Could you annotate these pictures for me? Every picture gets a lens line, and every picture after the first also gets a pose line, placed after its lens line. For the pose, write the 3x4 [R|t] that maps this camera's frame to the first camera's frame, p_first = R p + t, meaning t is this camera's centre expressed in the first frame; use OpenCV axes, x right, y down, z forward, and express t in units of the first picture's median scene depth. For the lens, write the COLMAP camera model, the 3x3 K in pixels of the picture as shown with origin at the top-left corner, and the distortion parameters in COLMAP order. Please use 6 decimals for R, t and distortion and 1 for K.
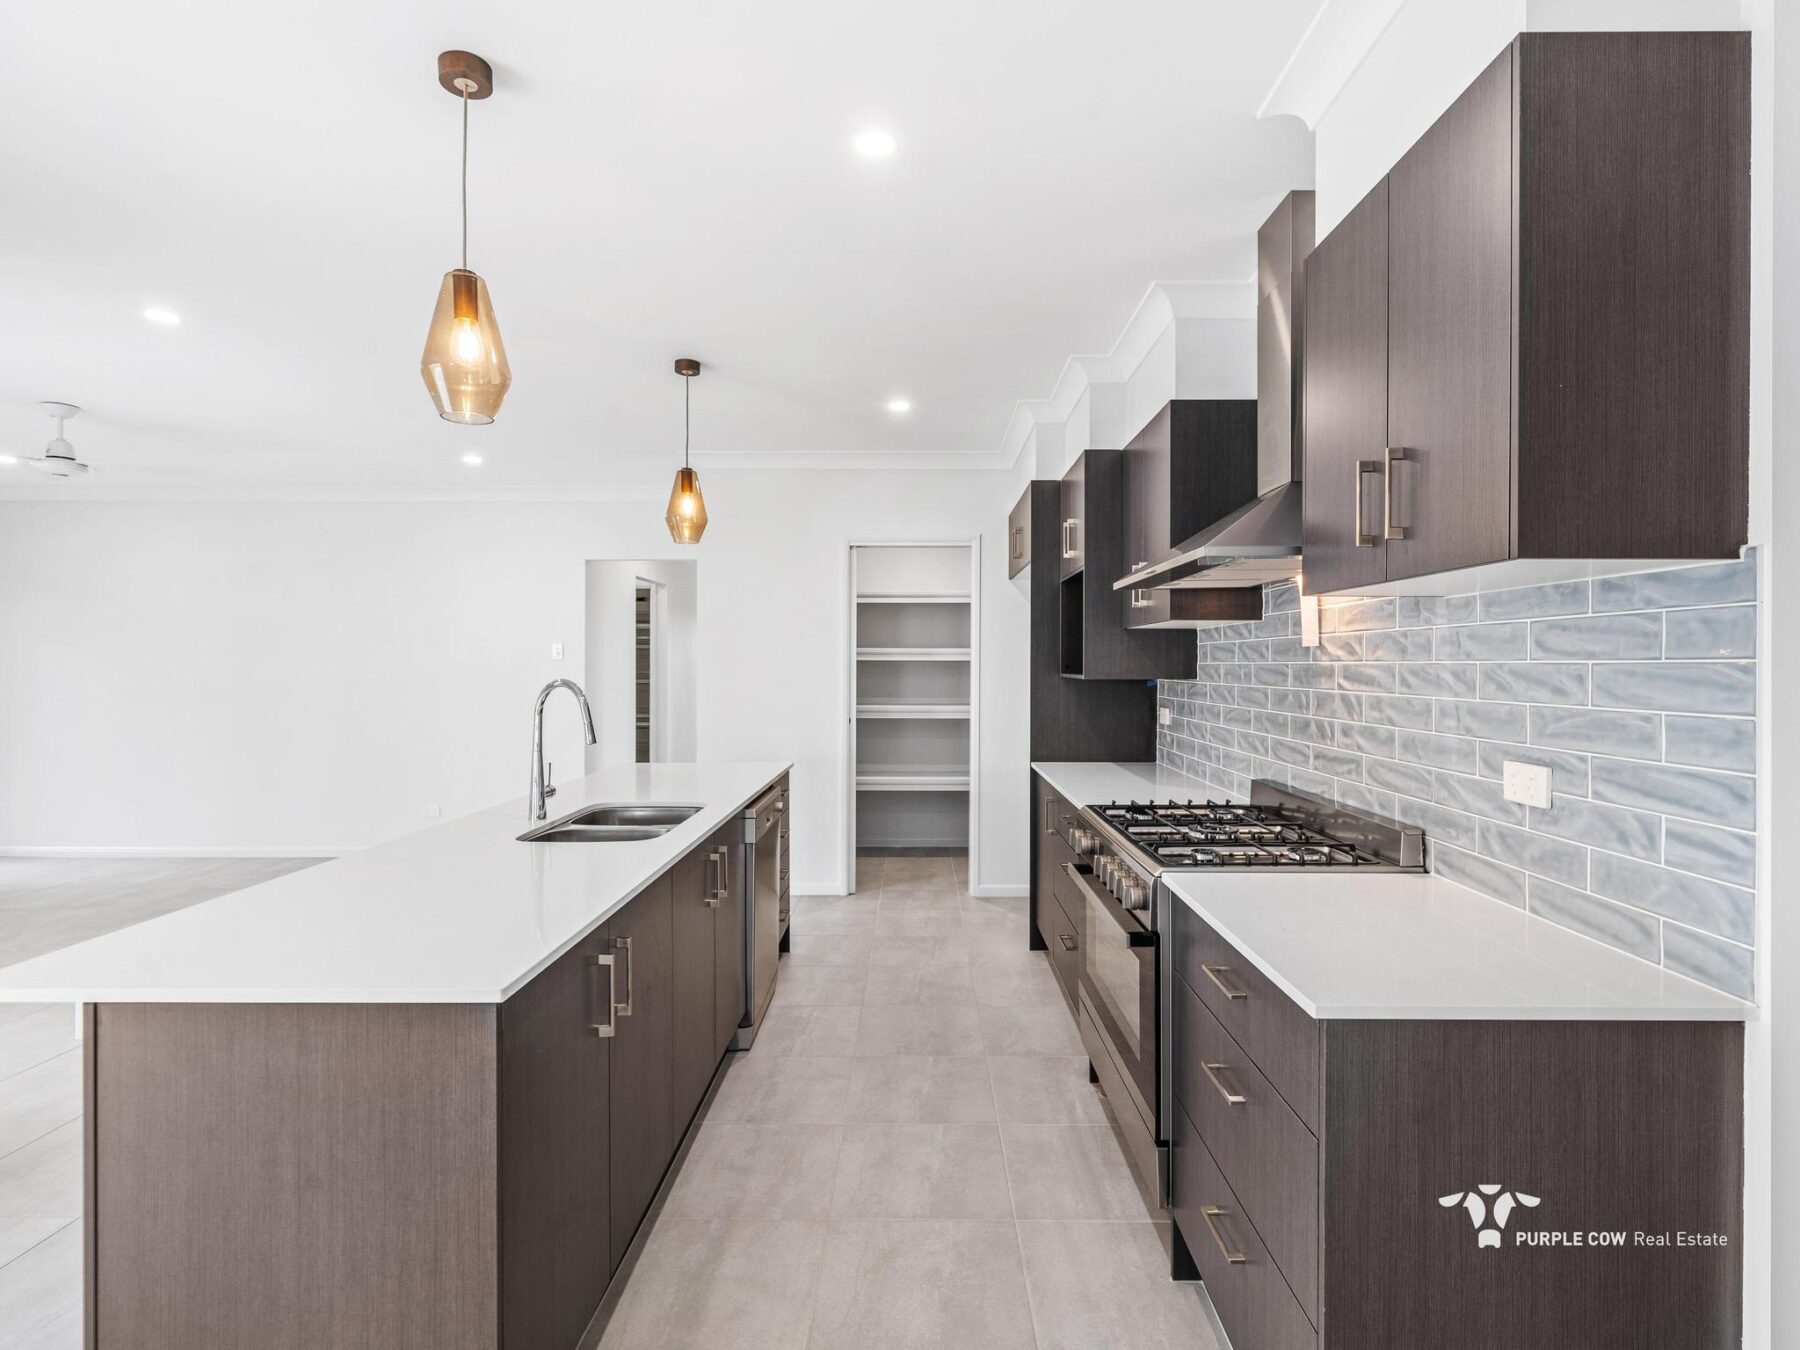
lens RADIAL K [[886.9, 0, 906.3], [0, 886.9, 669.5], [0, 0, 1]] dist [-0.001307, -0.000255]
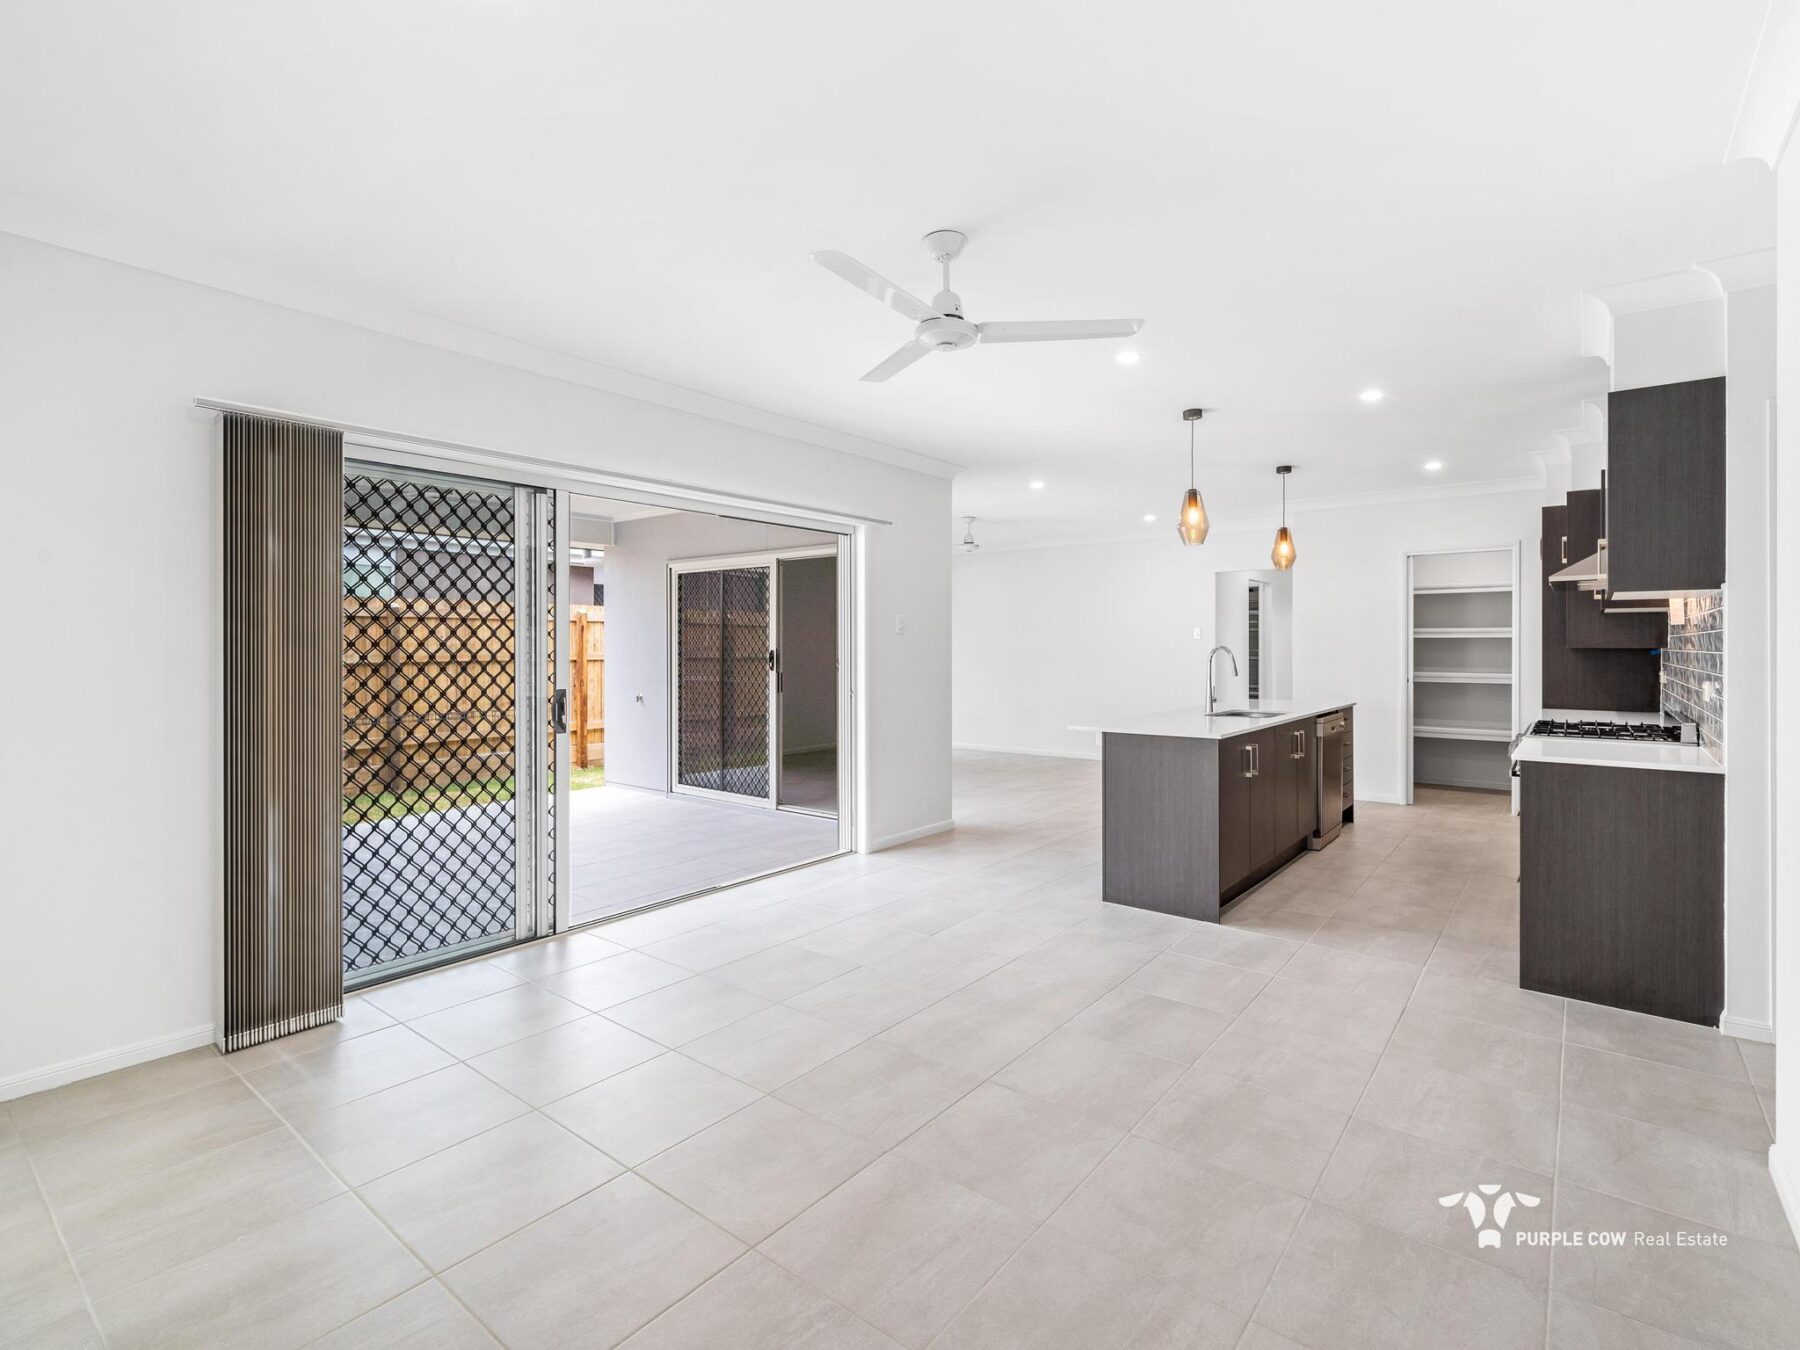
lens RADIAL K [[850.9, 0, 938.9], [0, 850.9, 645.9], [0, 0, 1]] dist [0.000719, -0.000026]
pose [[0.804067, -0.003134, -0.594531, 0.178207], [-0.000883, 0.999979, -0.006465, 0.015567], [0.594539, 0.005724, 0.804047, -0.661240]]
